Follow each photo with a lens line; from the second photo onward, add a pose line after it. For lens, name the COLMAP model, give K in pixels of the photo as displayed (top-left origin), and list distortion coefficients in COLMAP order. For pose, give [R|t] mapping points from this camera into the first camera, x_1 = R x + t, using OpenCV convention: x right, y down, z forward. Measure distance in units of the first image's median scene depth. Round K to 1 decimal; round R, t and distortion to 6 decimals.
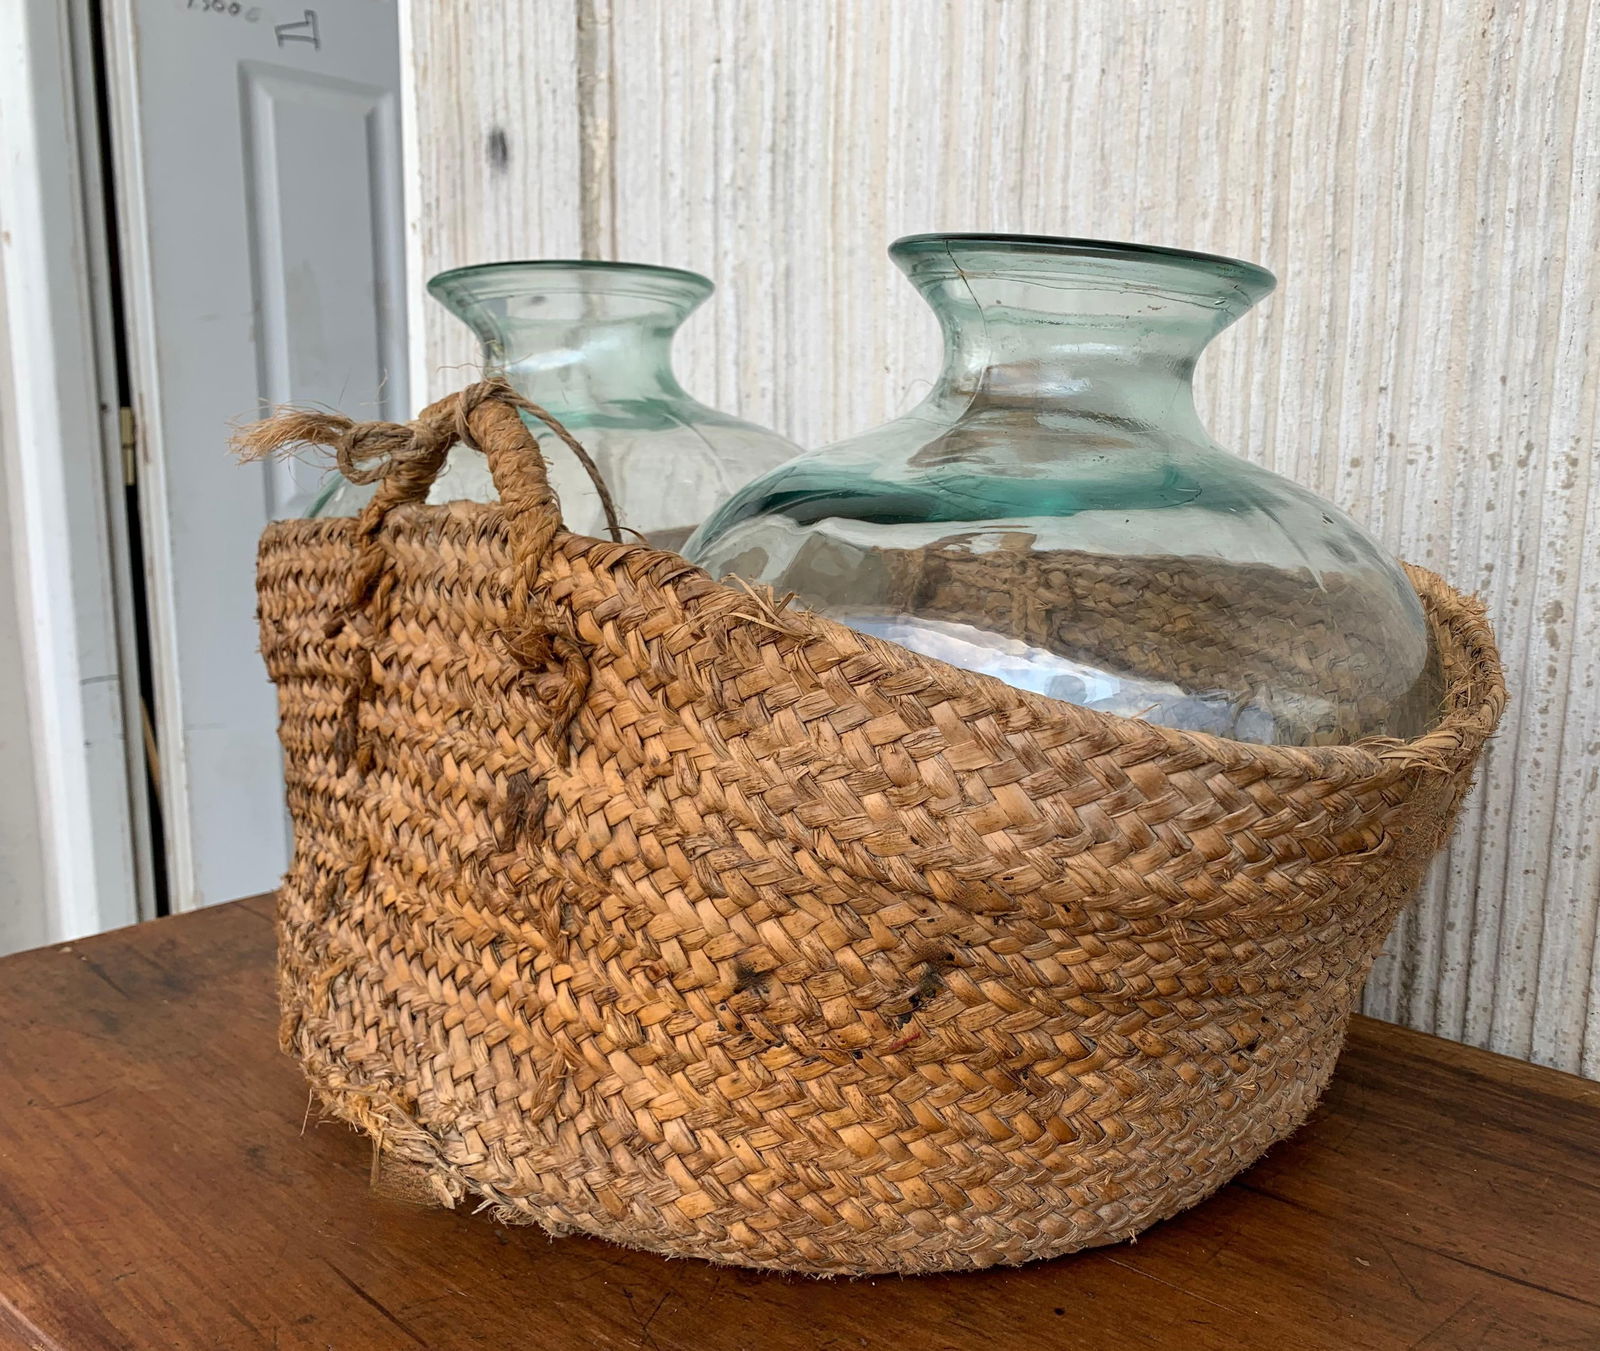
lens RADIAL K [[1484.4, 0, 951.2], [0, 1484.4, 707.2], [0, 0, 1]] dist [-0.009009, 0.000000]
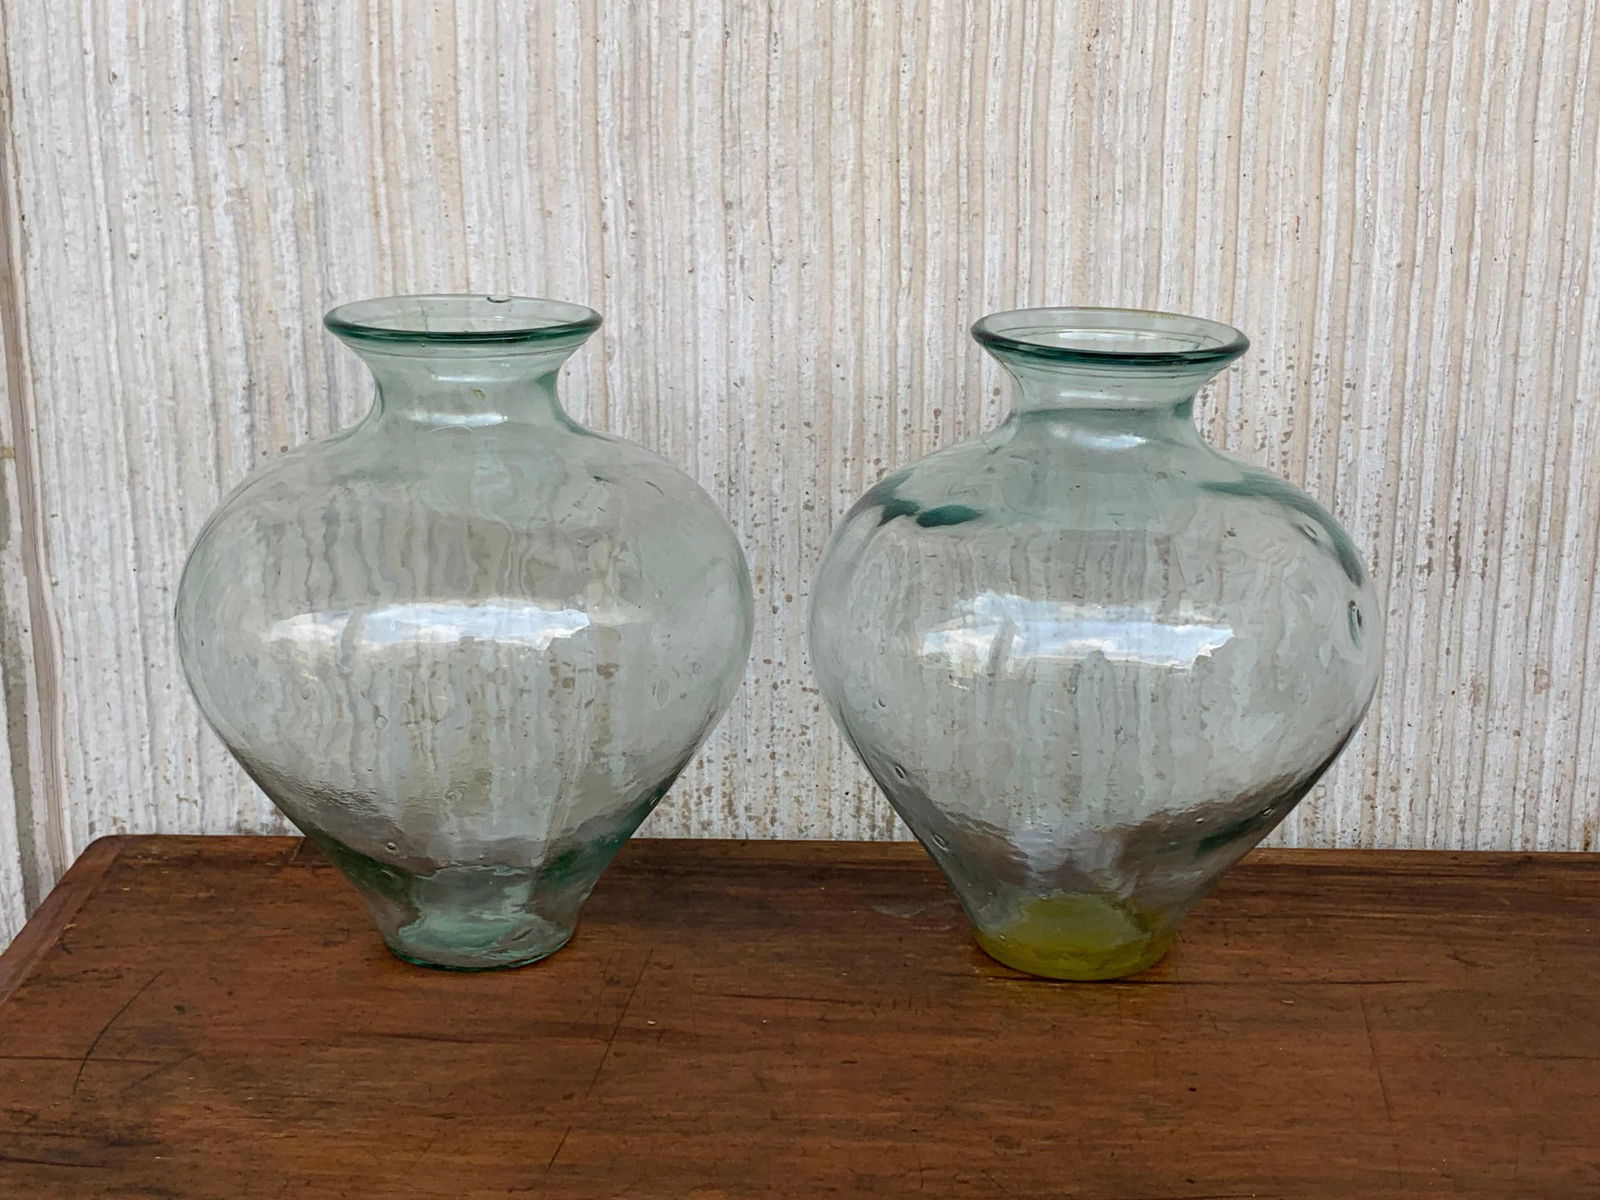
lens RADIAL K [[2196.7, 0, 805.3], [0, 2196.7, 581.1], [0, 0, 1]] dist [0.070373, 0.000000]
pose [[0.785758, -0.176385, 0.592851, -0.955148], [0.129642, 0.984153, 0.120980, -0.260137], [-0.604796, -0.018203, 0.796173, -0.316699]]
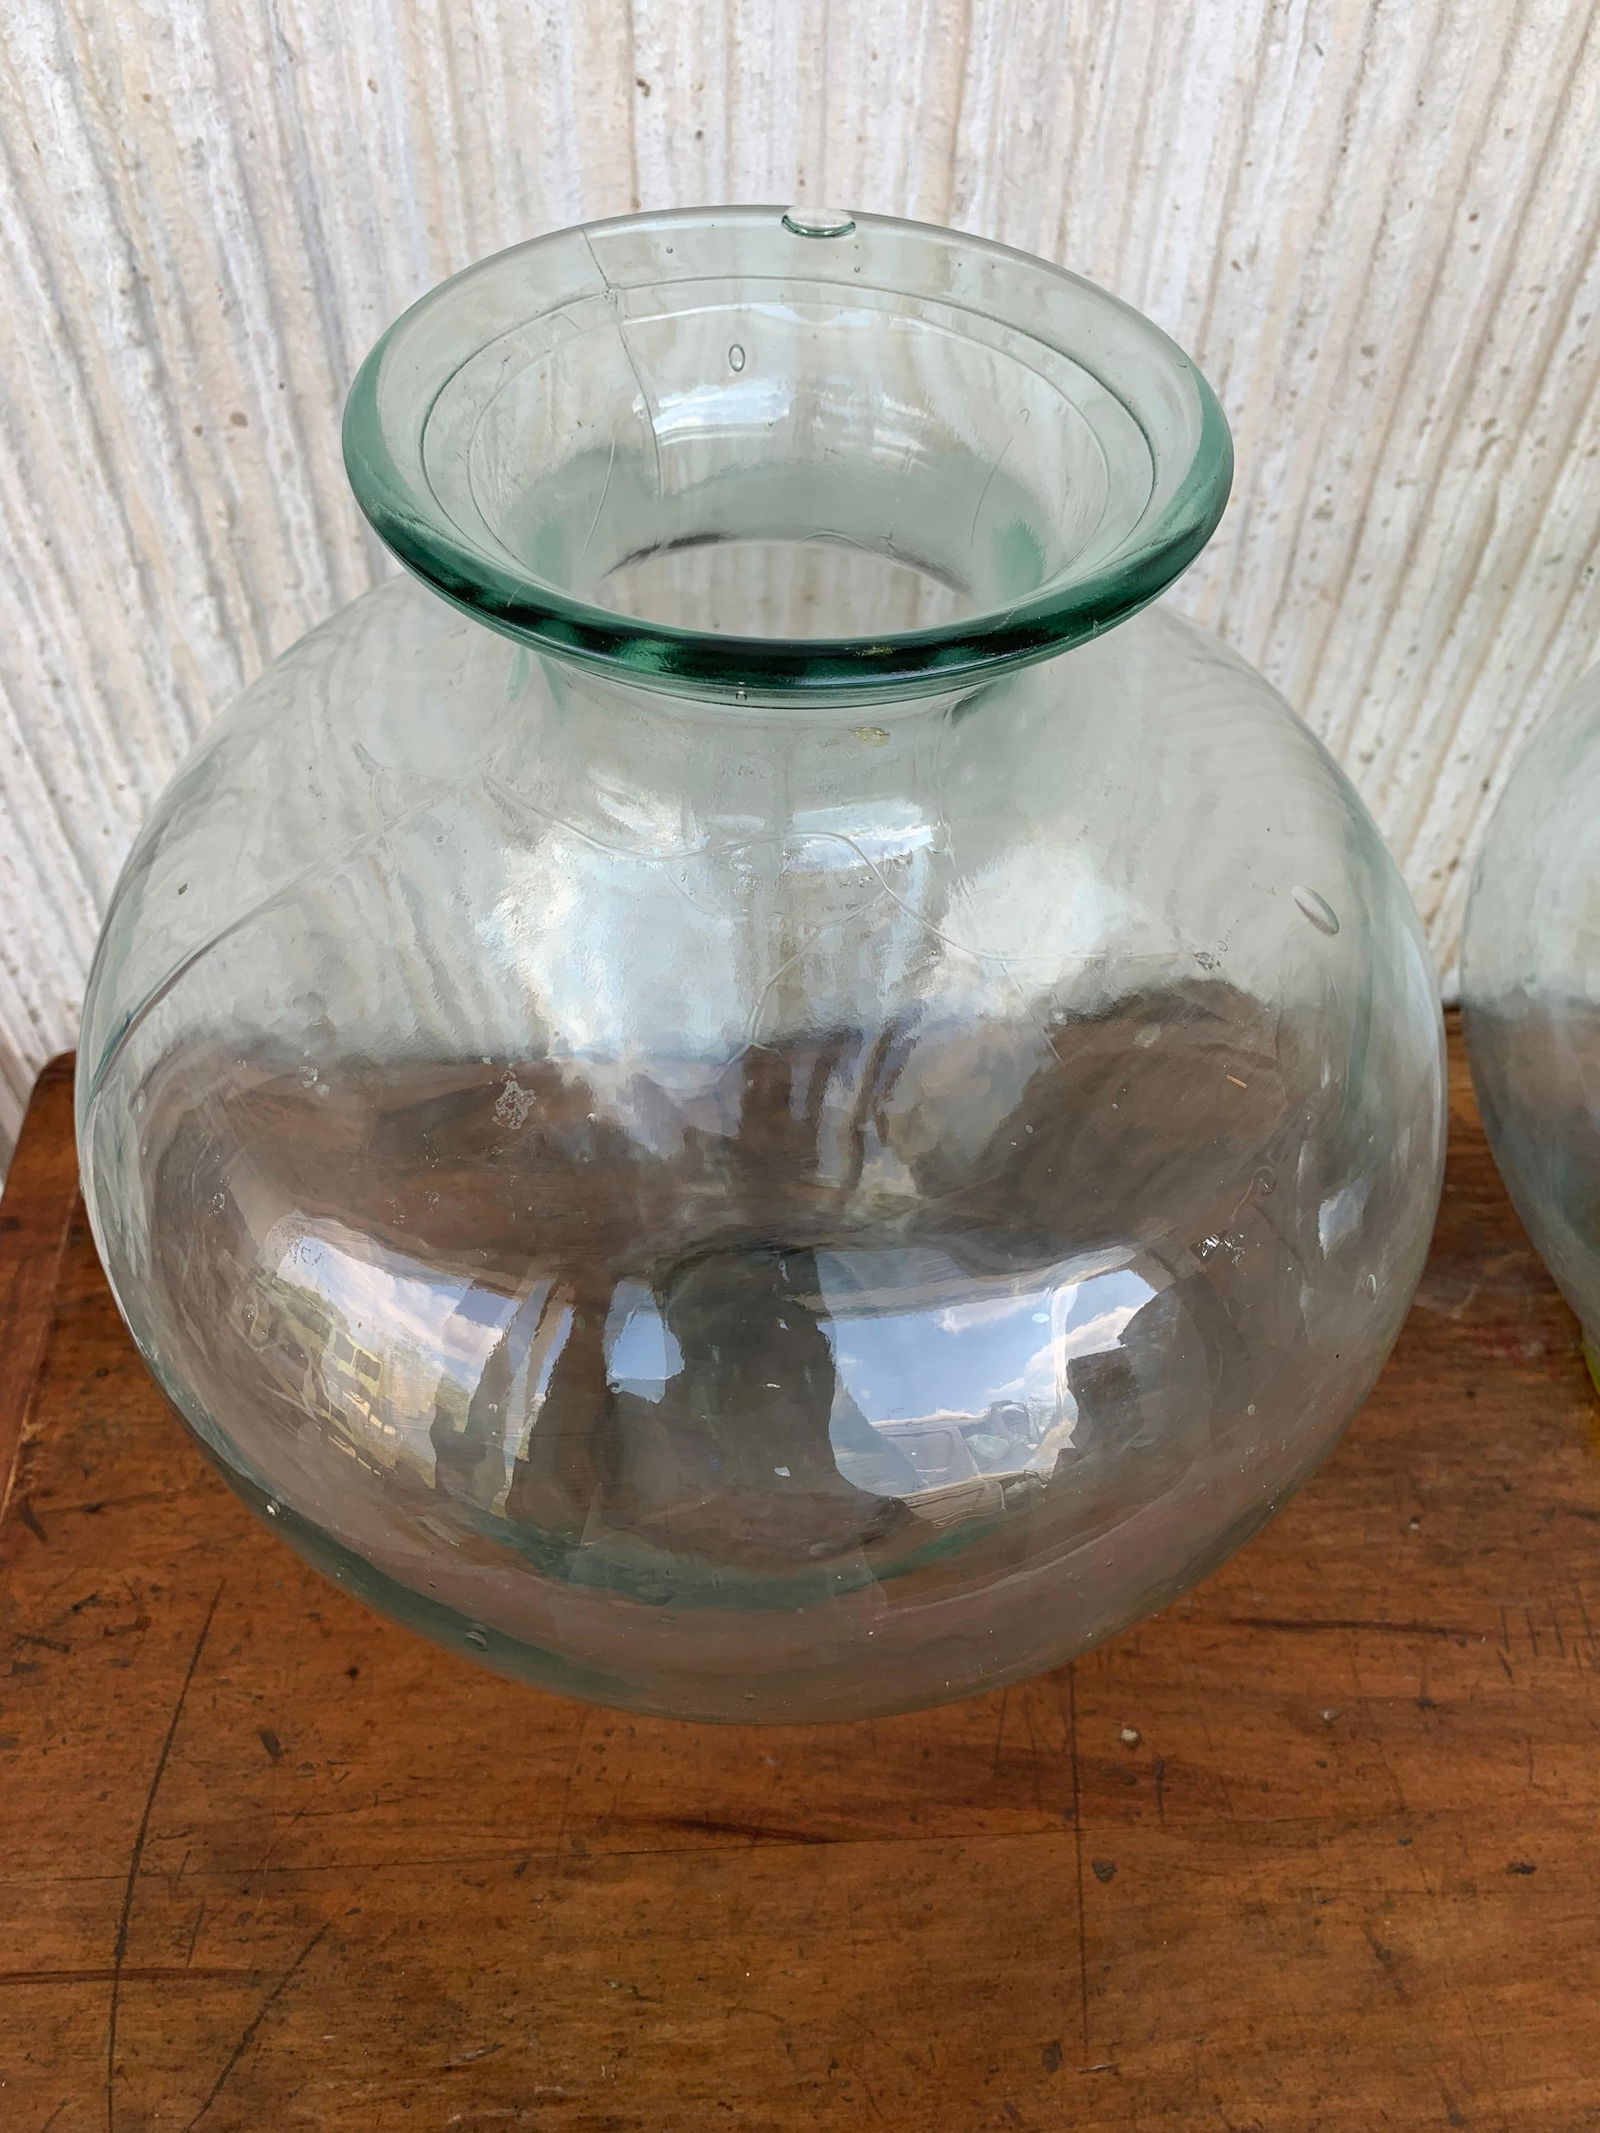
lens RADIAL K [[1654.0, 0, 774.7], [0, 1654.0, 1044.8], [0, 0, 1]] dist [0.004271, -0.007267]
pose [[0.753815, -0.506359, 0.418764, -0.419015], [0.124014, 0.735486, 0.666094, -0.424826], [-0.645278, -0.450179, 0.617216, 0.779329]]
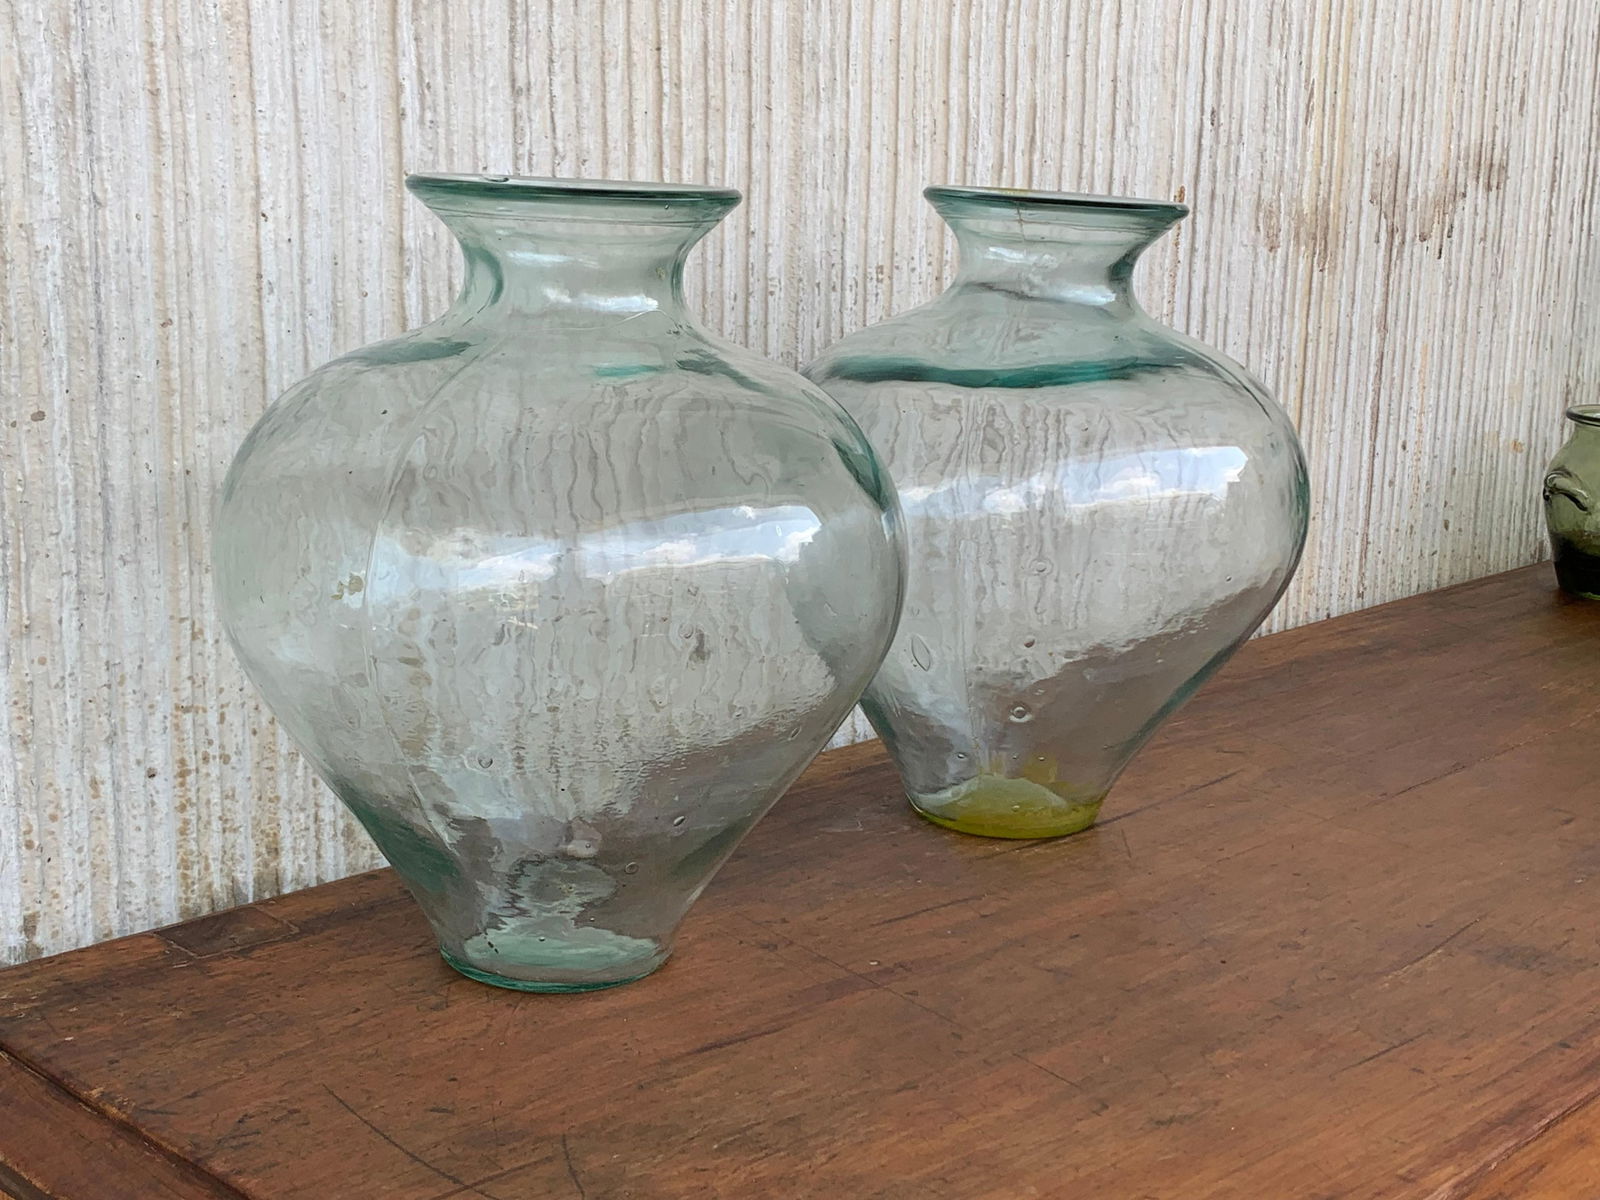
lens RADIAL K [[2159.8, 0, 803.0], [0, 2159.8, 601.1], [0, 0, 1]] dist [0.060857, 0.000000]
pose [[0.096818, -0.233364, 0.967557, -1.447388], [0.161925, 0.962866, 0.216030, -0.304479], [-0.982042, 0.135756, 0.131011, 0.801619]]
